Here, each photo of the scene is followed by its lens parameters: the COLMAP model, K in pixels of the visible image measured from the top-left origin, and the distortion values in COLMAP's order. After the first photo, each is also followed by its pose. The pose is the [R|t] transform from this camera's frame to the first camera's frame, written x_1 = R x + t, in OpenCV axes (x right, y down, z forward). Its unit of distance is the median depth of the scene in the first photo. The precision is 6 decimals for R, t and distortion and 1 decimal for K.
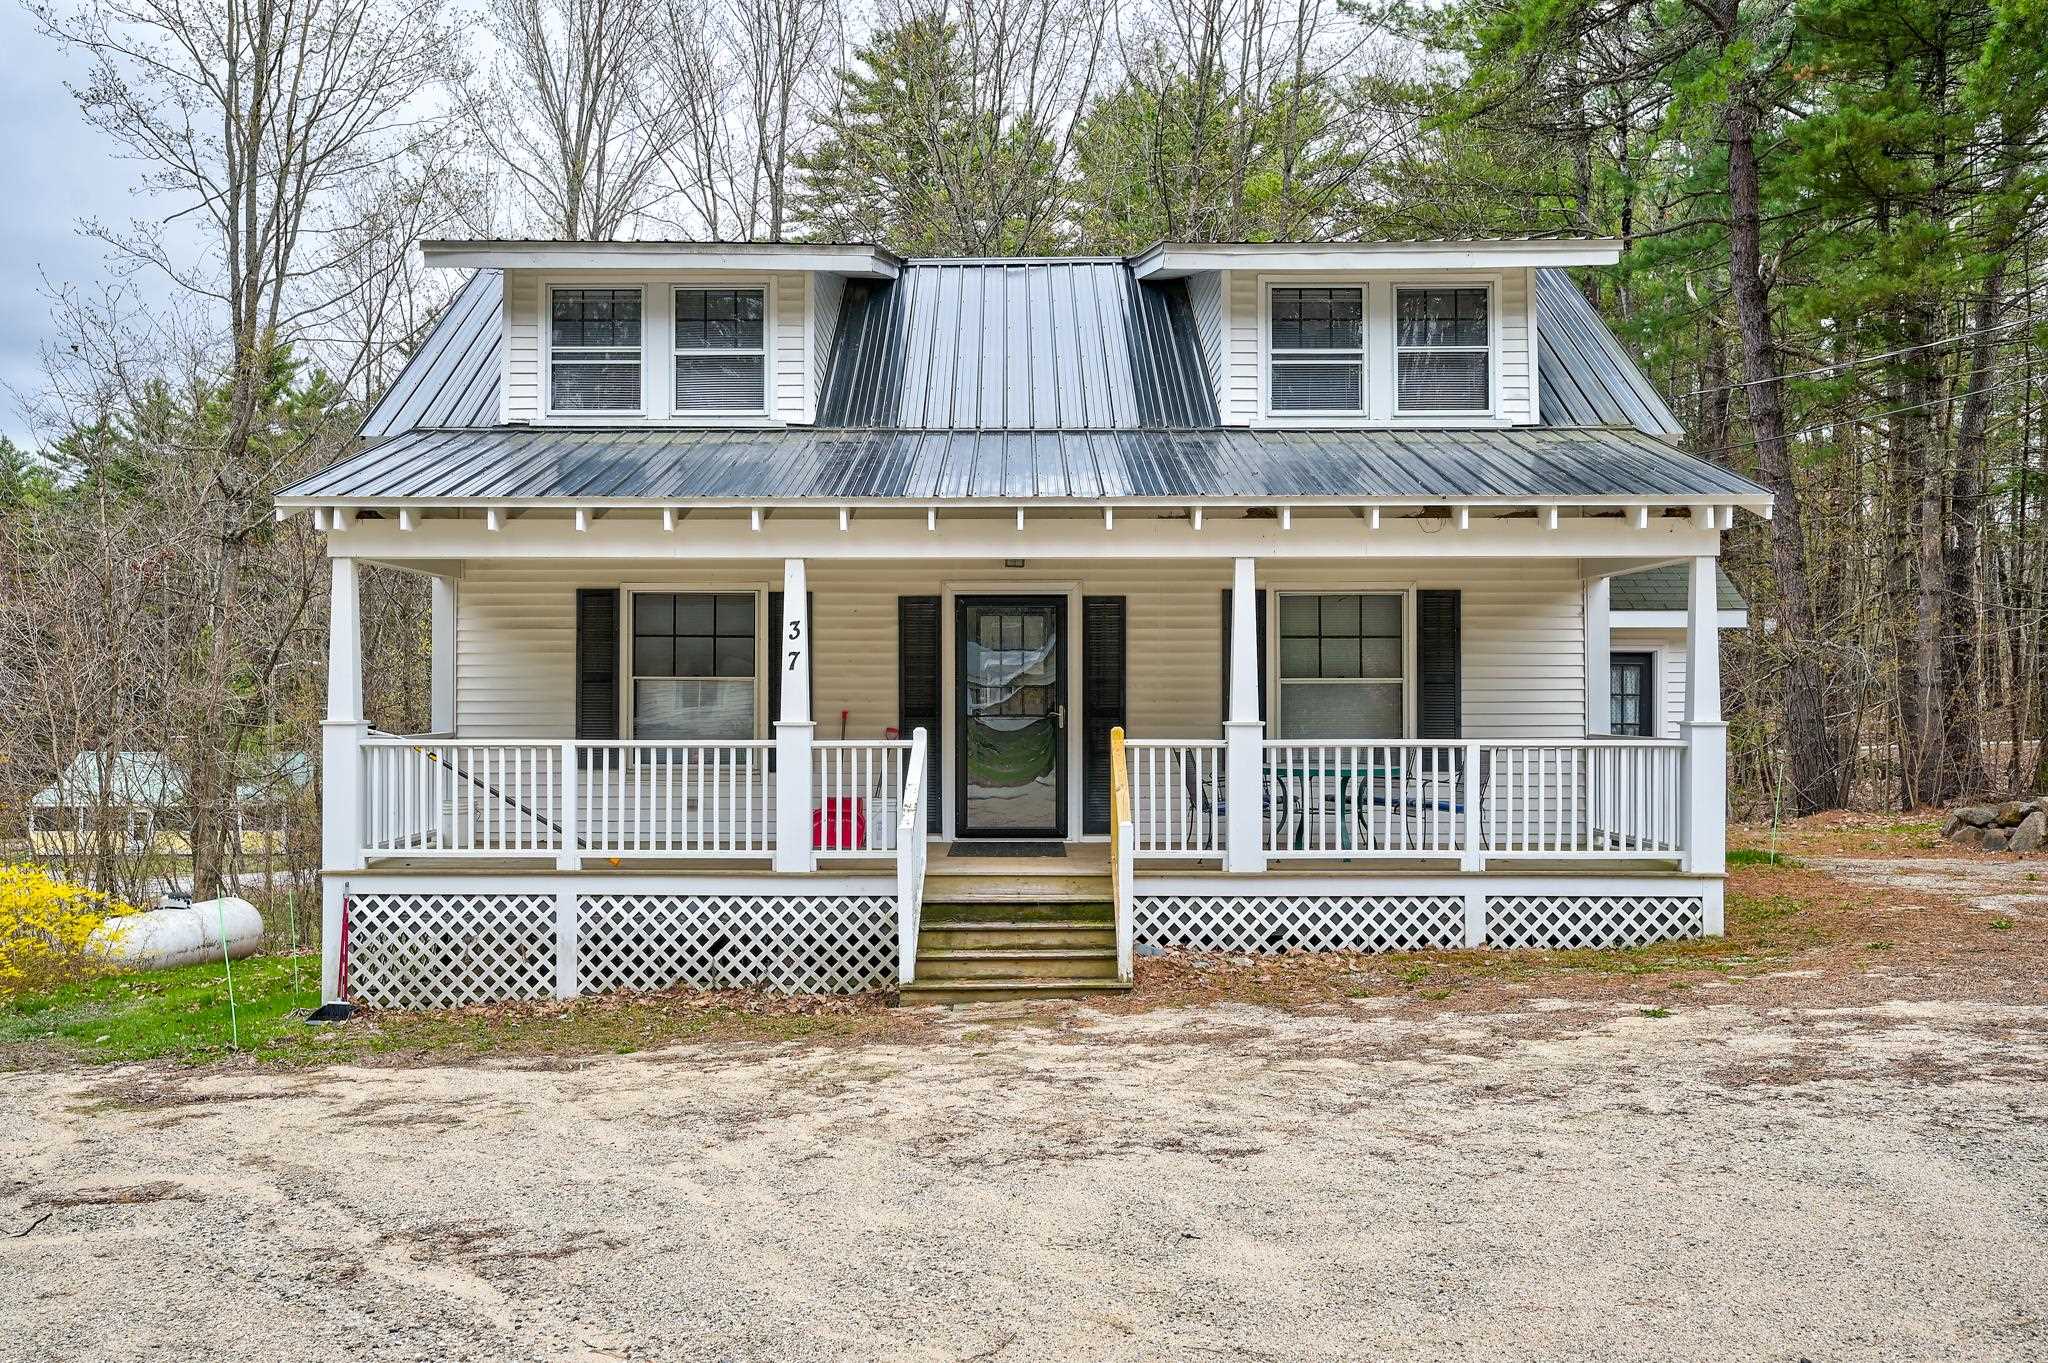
lens RADIAL K [[1437.9, 0, 1024.0], [0, 1437.9, 681.5], [0, 0, 1]] dist [0.000217, -0.000049]
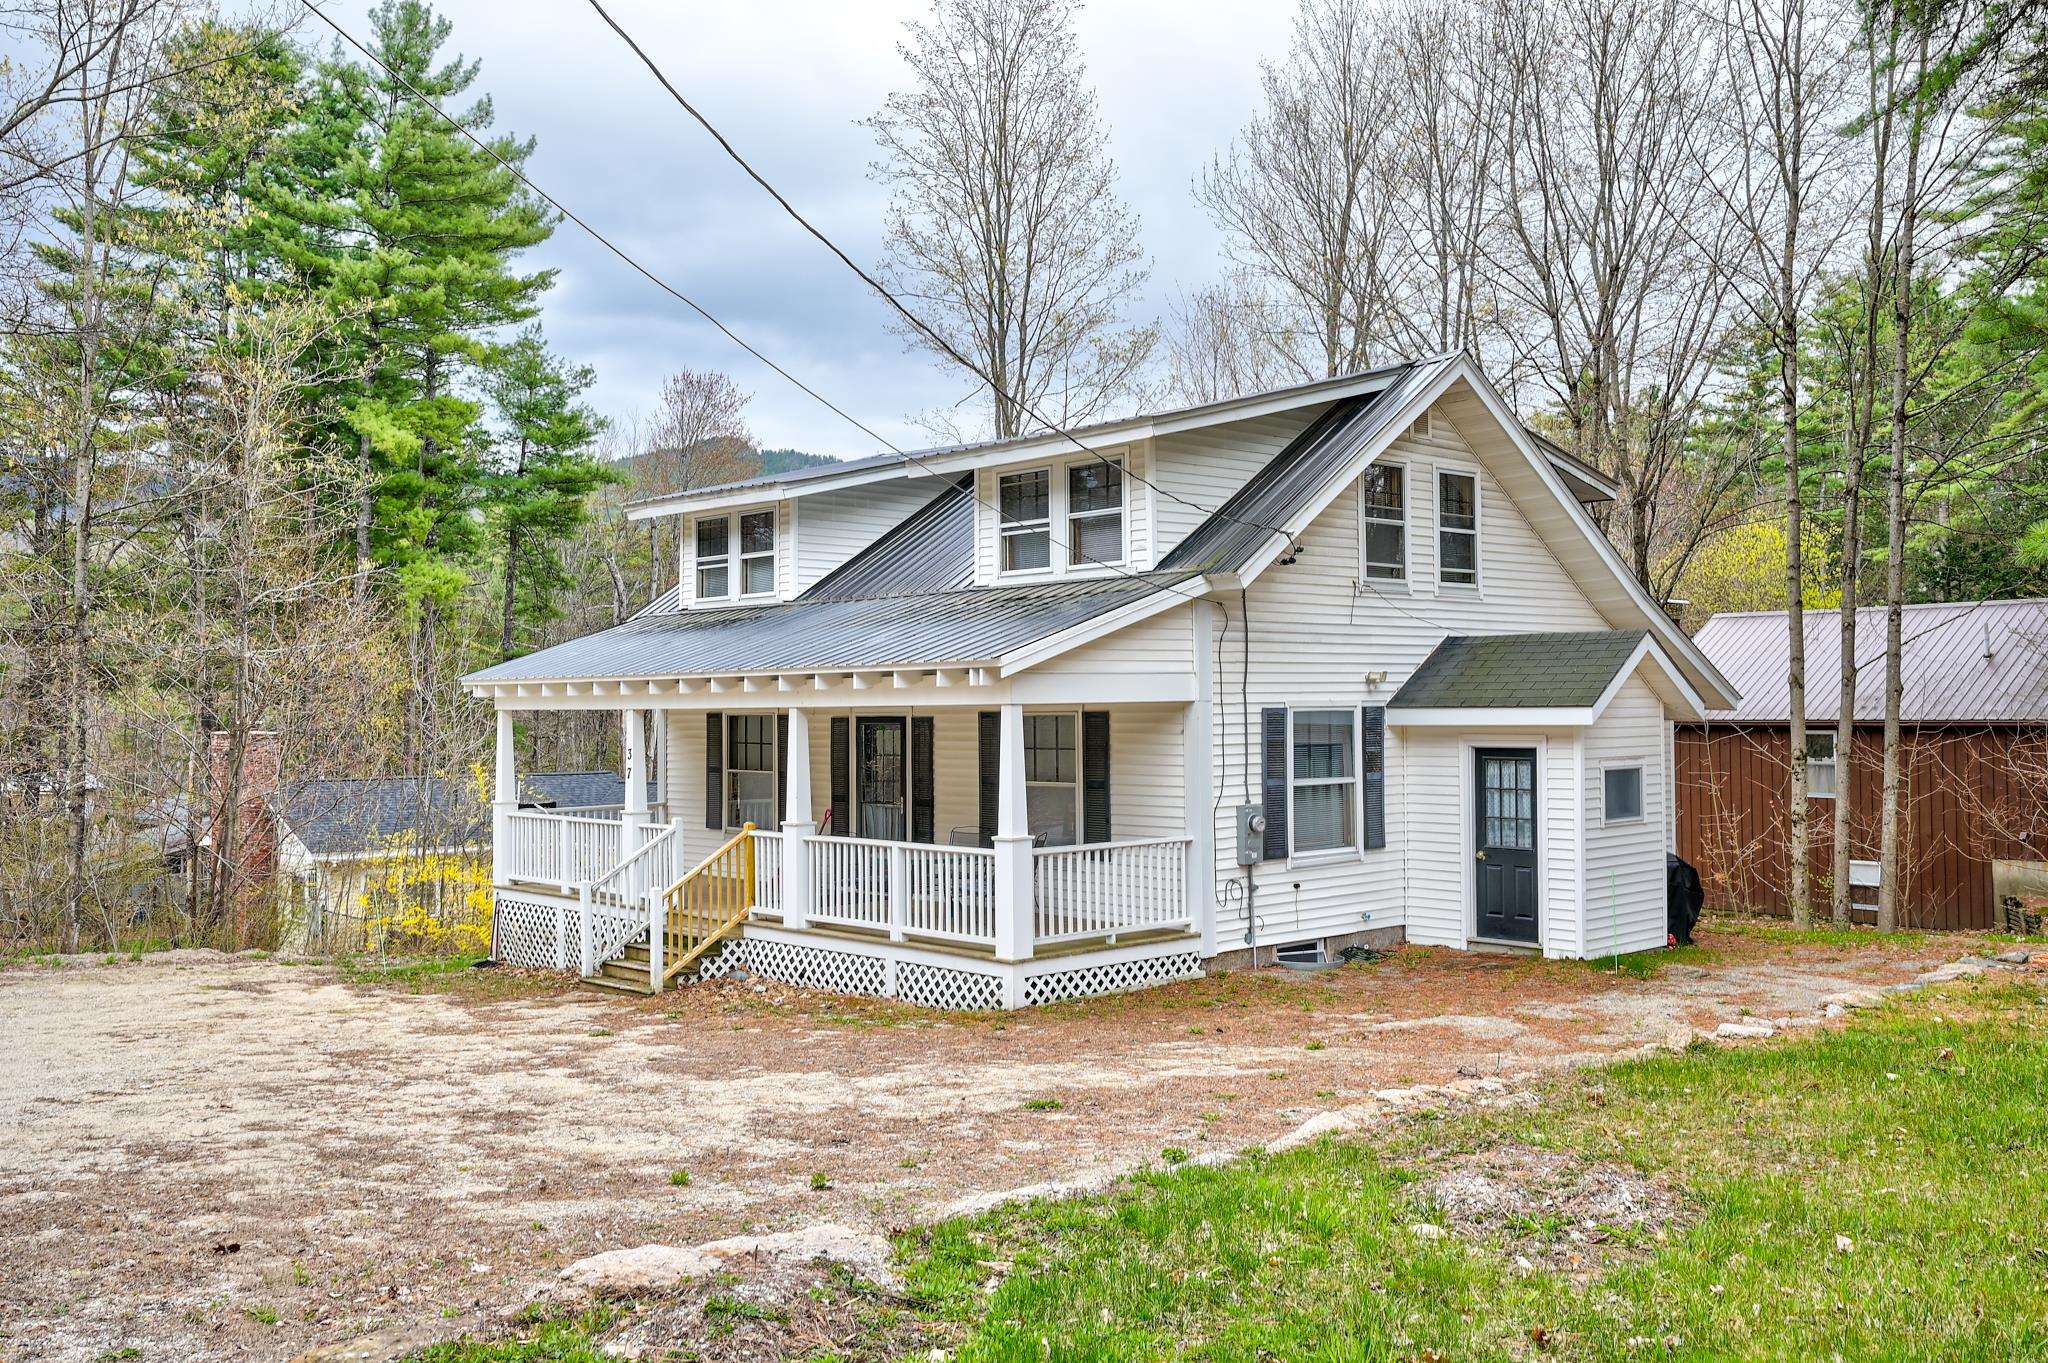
lens RADIAL K [[1792.3, 0, 1024.9], [0, 1792.3, 650.6], [0, 0, 1]] dist [-0.005028, 0.003930]
pose [[0.675653, -0.031842, -0.736532, 1.308197], [-0.043898, 0.995556, -0.083310, 0.003094], [0.735912, 0.088620, 0.671253, -0.002672]]
